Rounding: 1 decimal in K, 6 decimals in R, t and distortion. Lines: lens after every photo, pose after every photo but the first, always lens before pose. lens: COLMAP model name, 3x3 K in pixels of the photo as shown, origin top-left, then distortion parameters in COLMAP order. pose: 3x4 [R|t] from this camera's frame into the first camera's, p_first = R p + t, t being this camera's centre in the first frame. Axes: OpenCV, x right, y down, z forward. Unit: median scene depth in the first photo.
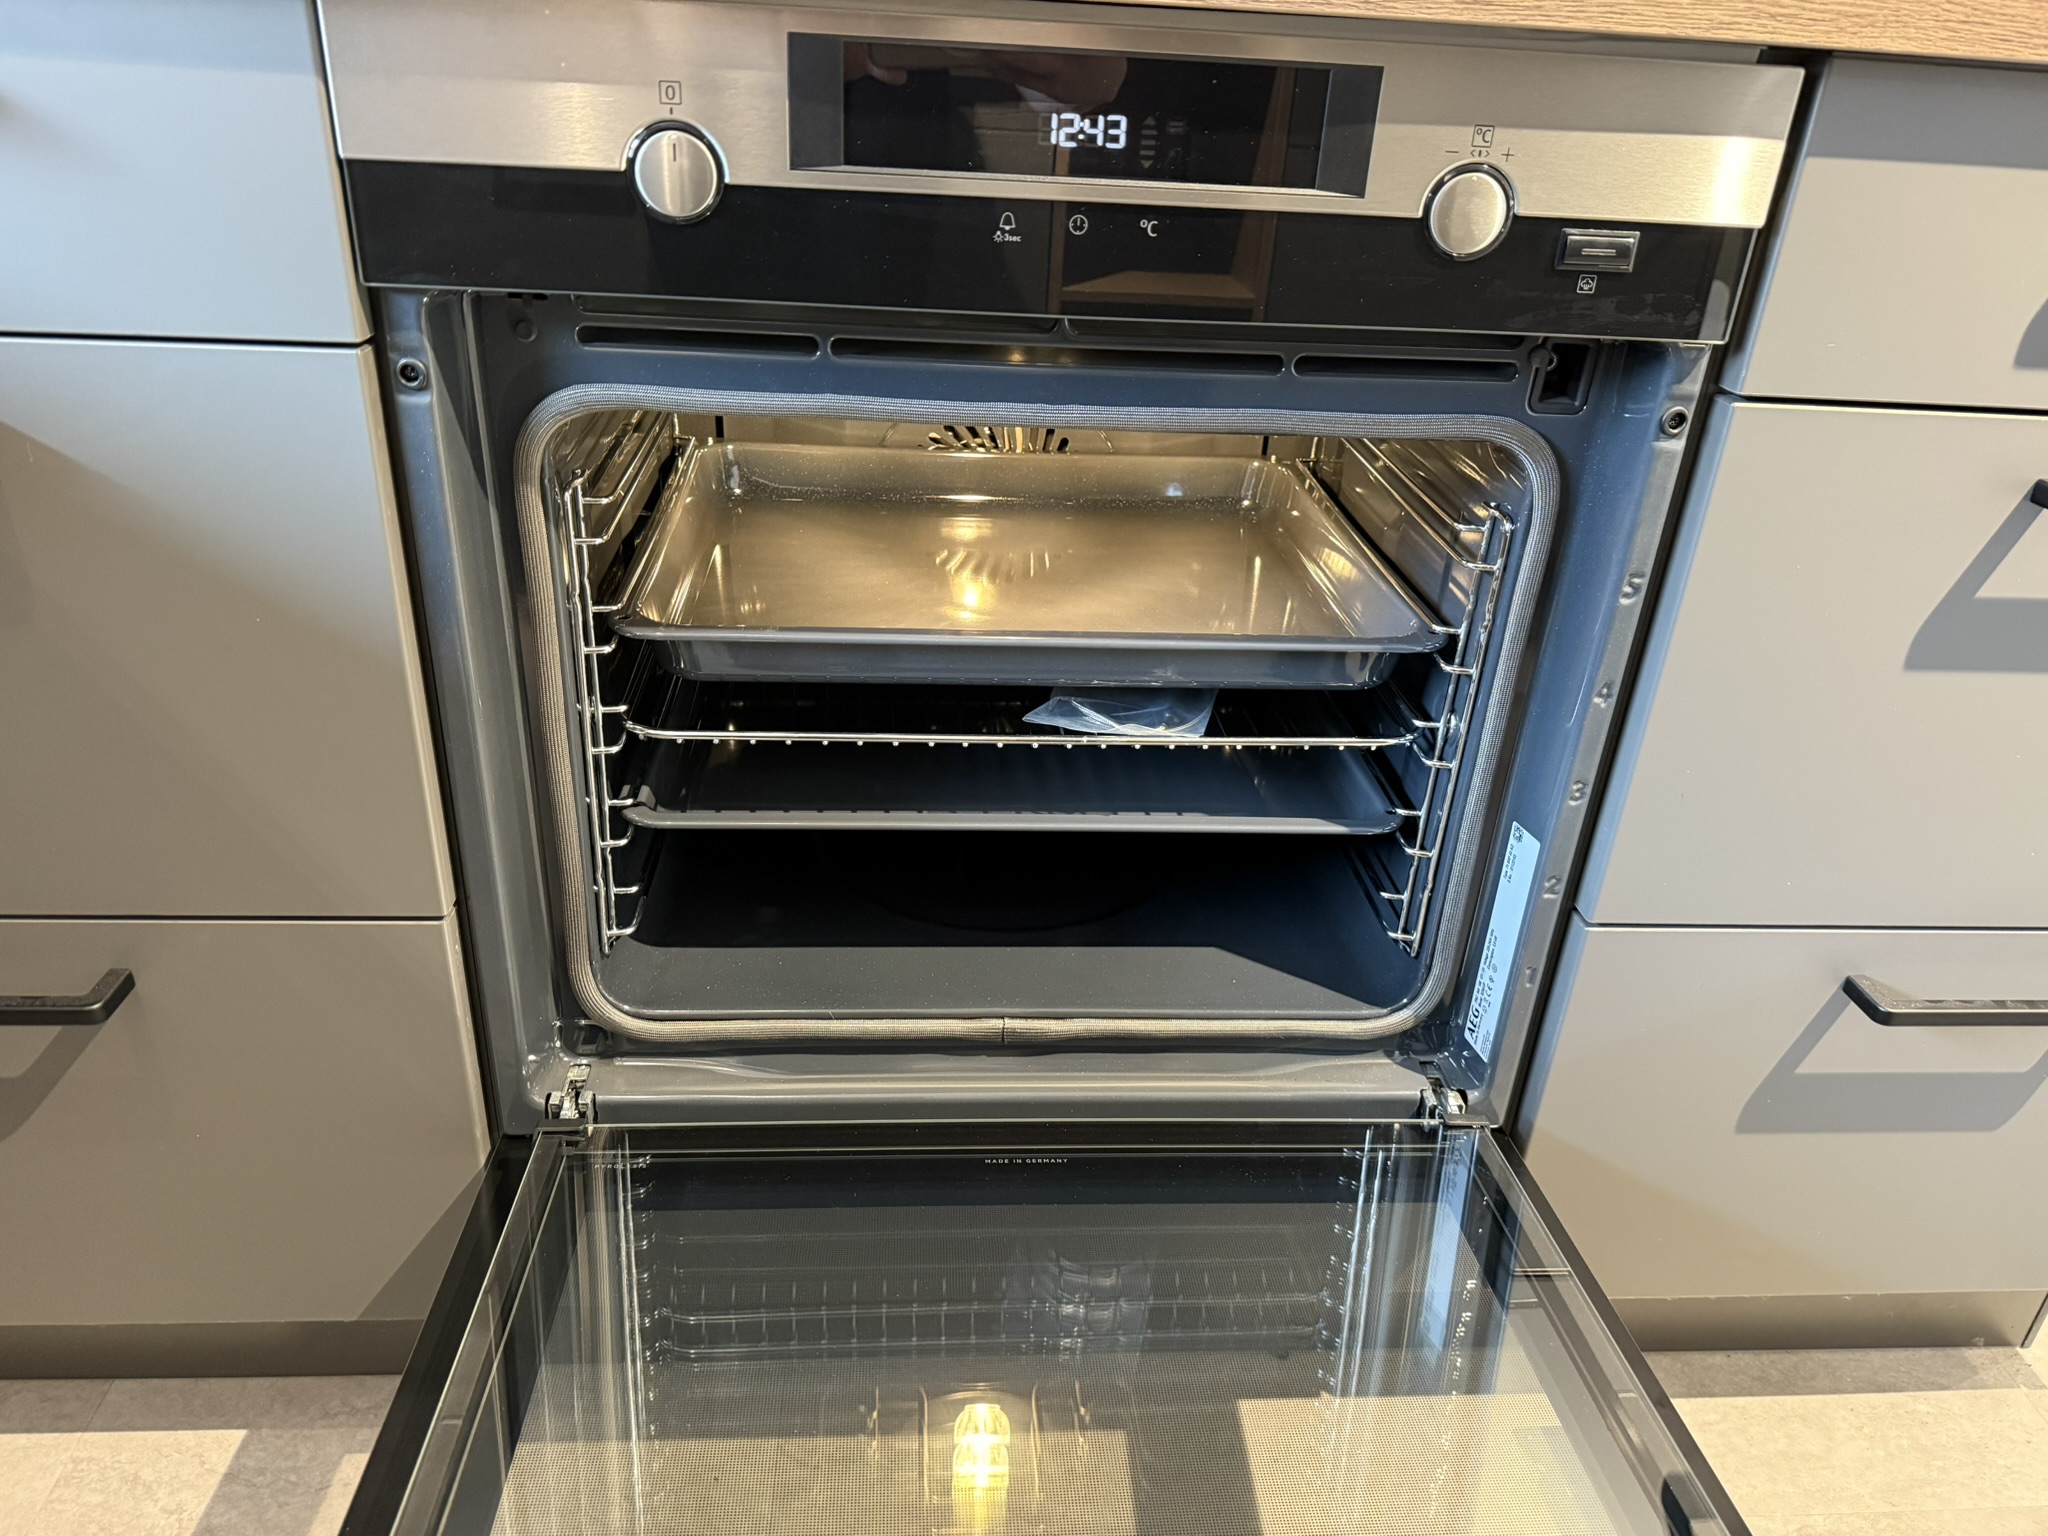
lens RADIAL K [[1444.6, 0, 1023.2], [0, 1444.6, 774.8], [0, 0, 1]] dist [0.082405, -0.102277]
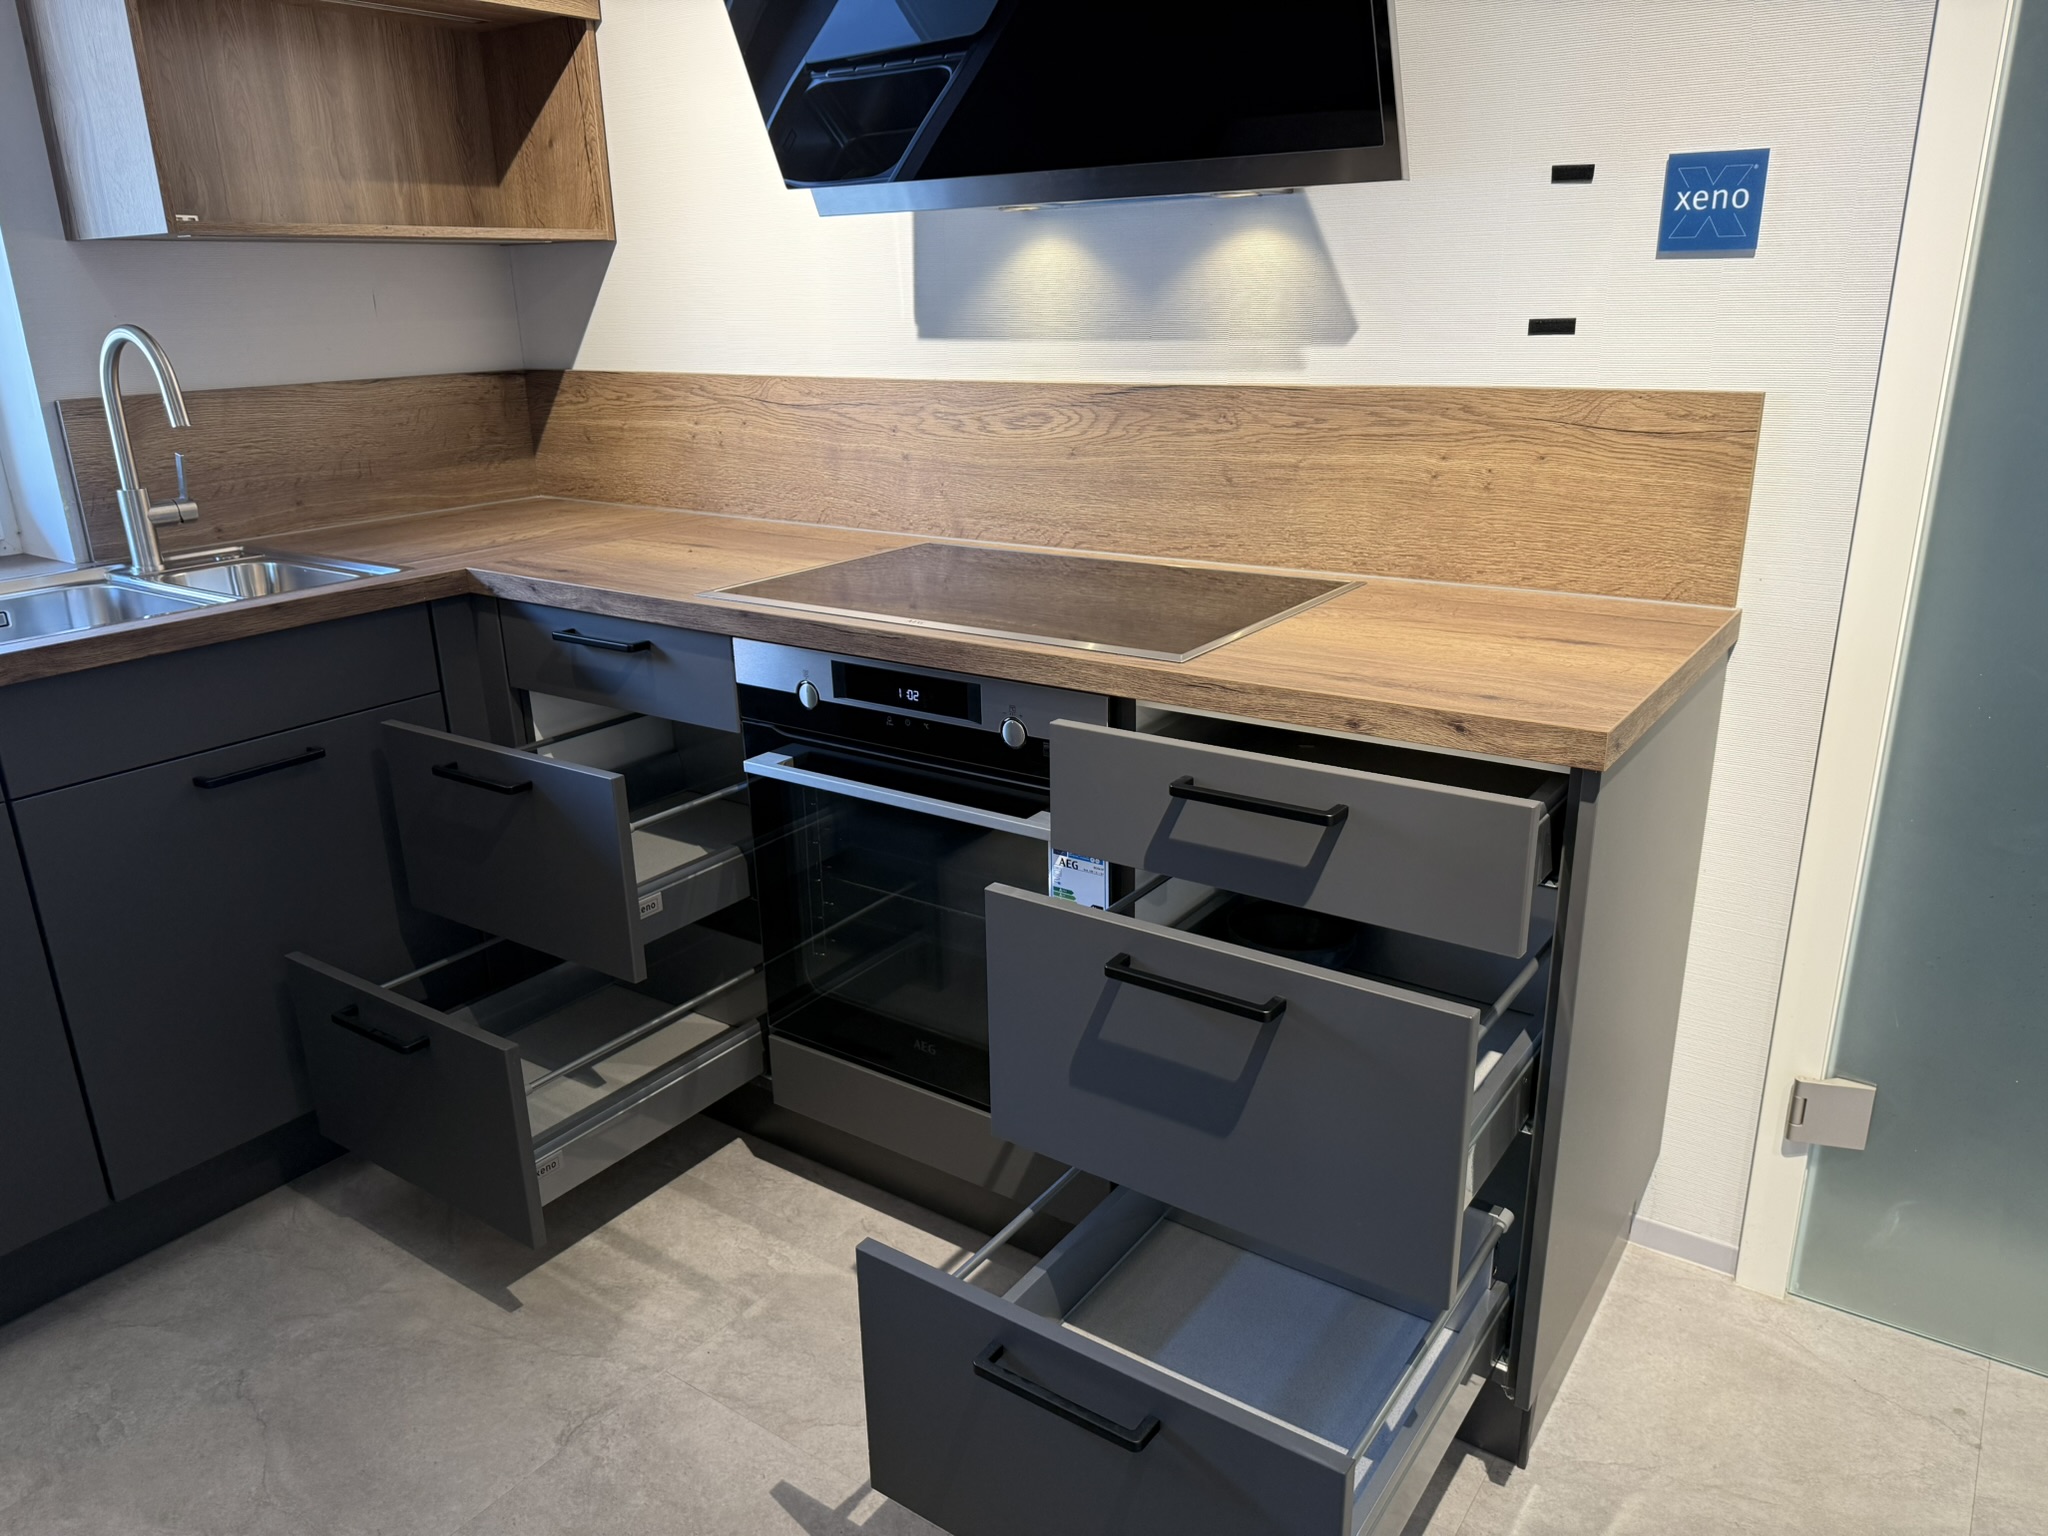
lens RADIAL K [[1438.7, 0, 1025.4], [0, 1438.7, 774.6], [0, 0, 1]] dist [0.090749, -0.152368]
pose [[0.771039, 0.129019, -0.623581, 2.061639], [-0.237988, 0.966684, -0.094257, -0.058892], [0.590645, 0.221081, 0.776056, -1.095162]]
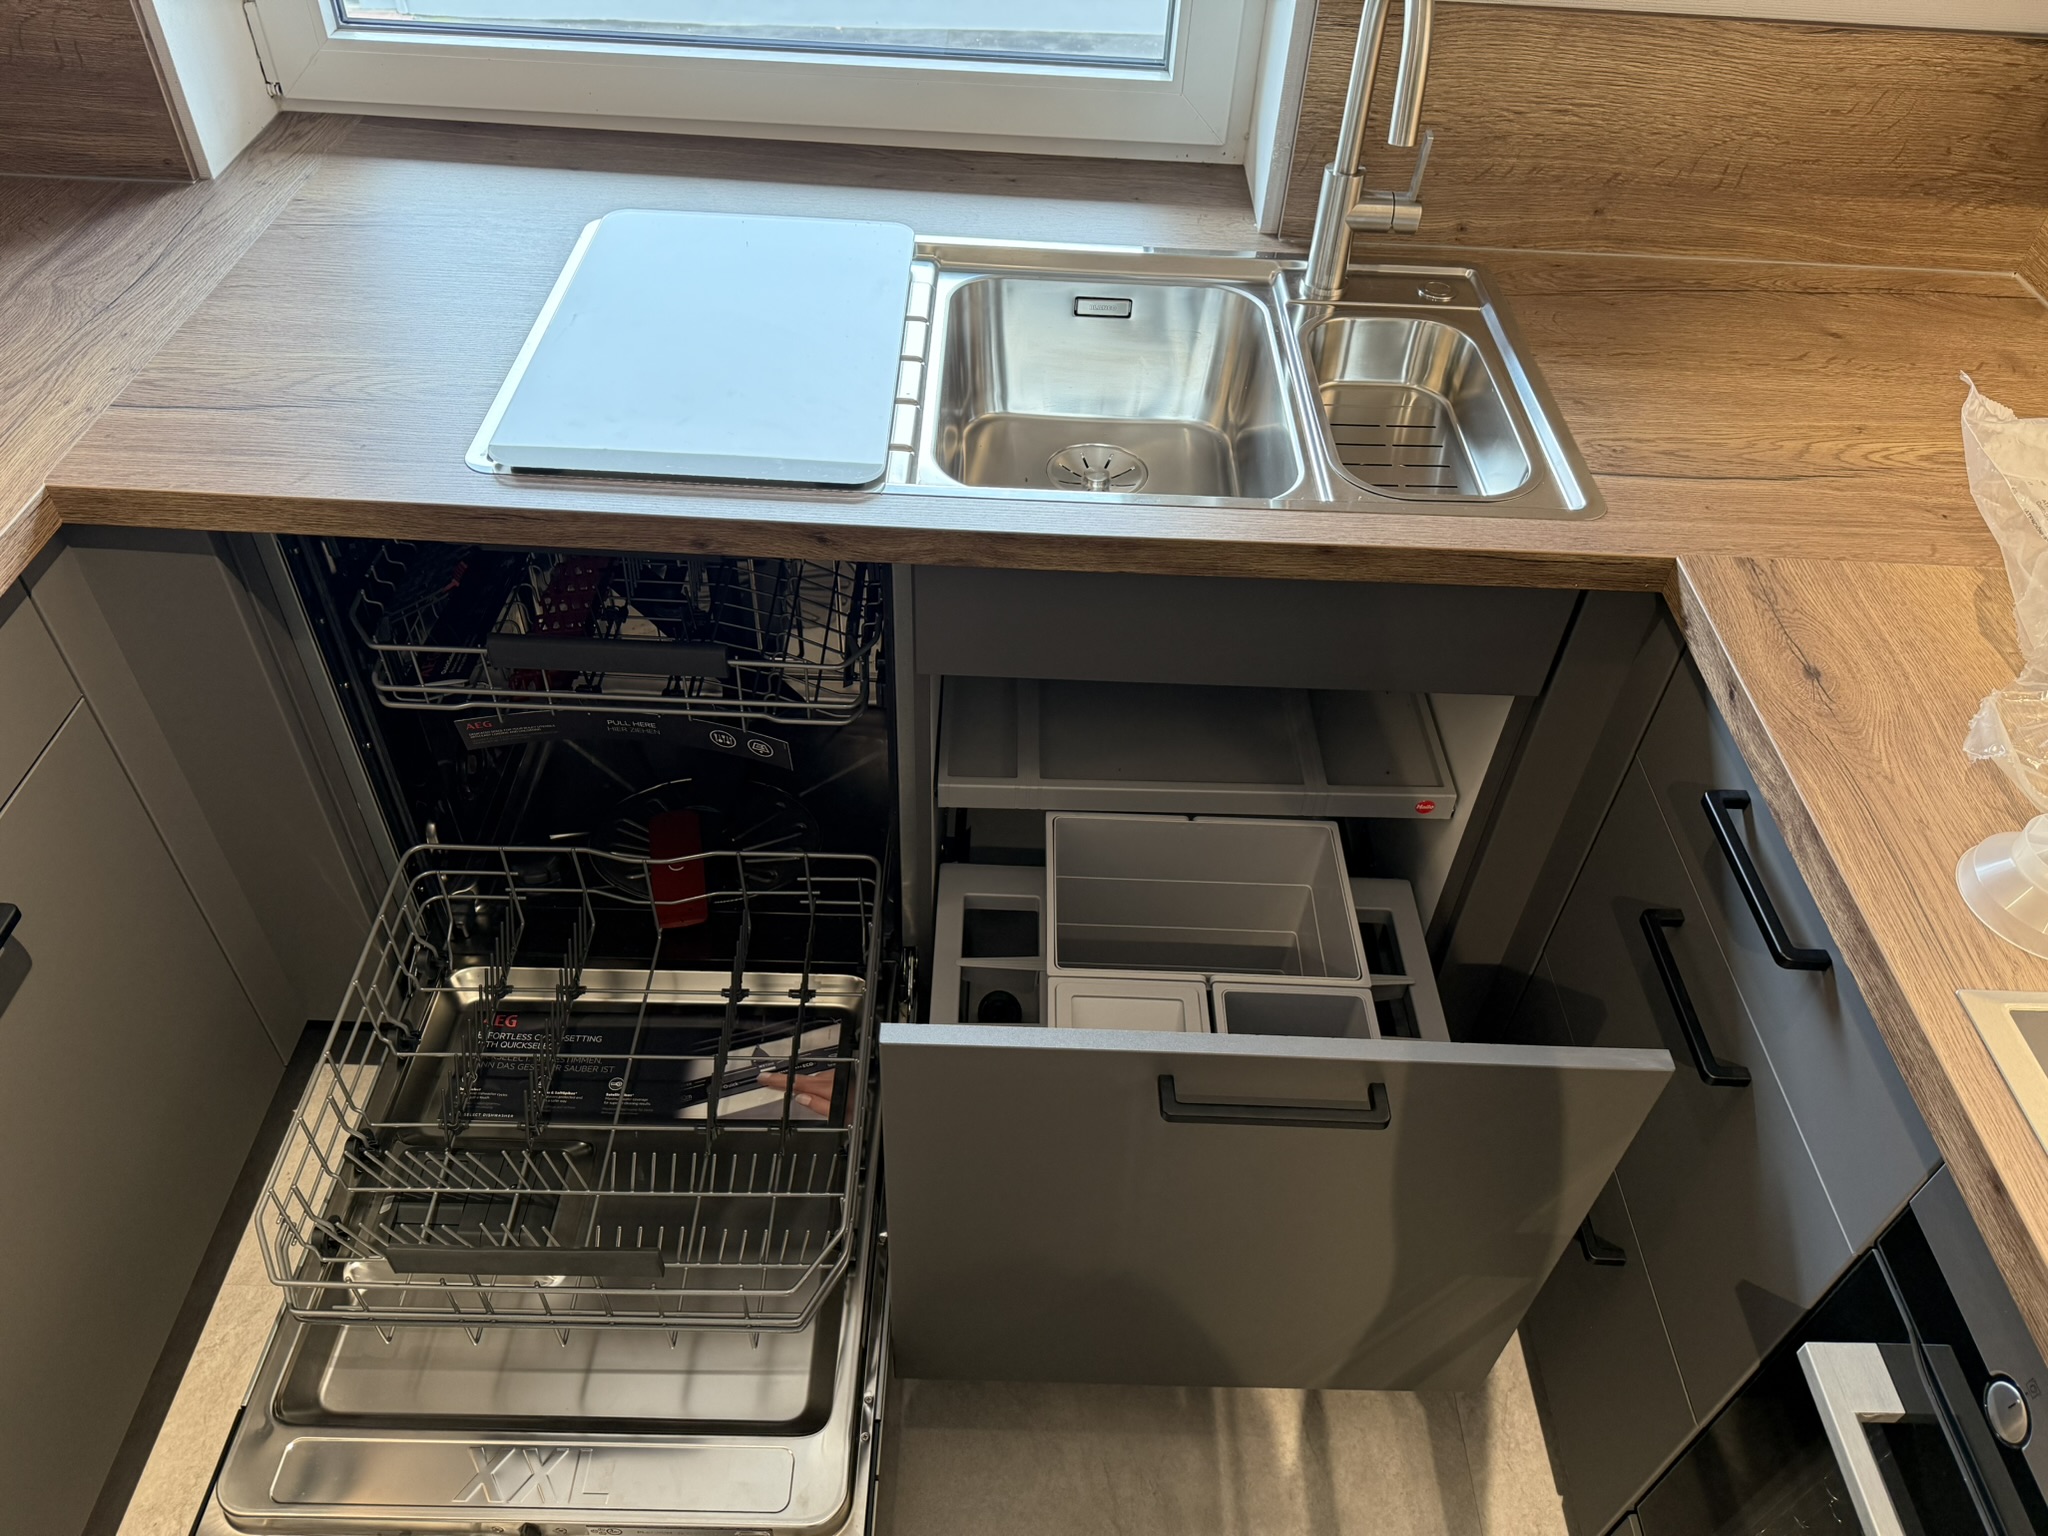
lens RADIAL K [[1444.6, 0, 1023.2], [0, 1444.6, 774.8], [0, 0, 1]] dist [0.082405, -0.102277]
pose [[-0.077412, 0.650525, -0.755530, 0.512653], [-0.510352, 0.625137, 0.590545, -1.089701], [0.856474, 0.431301, 0.283604, -0.463004]]
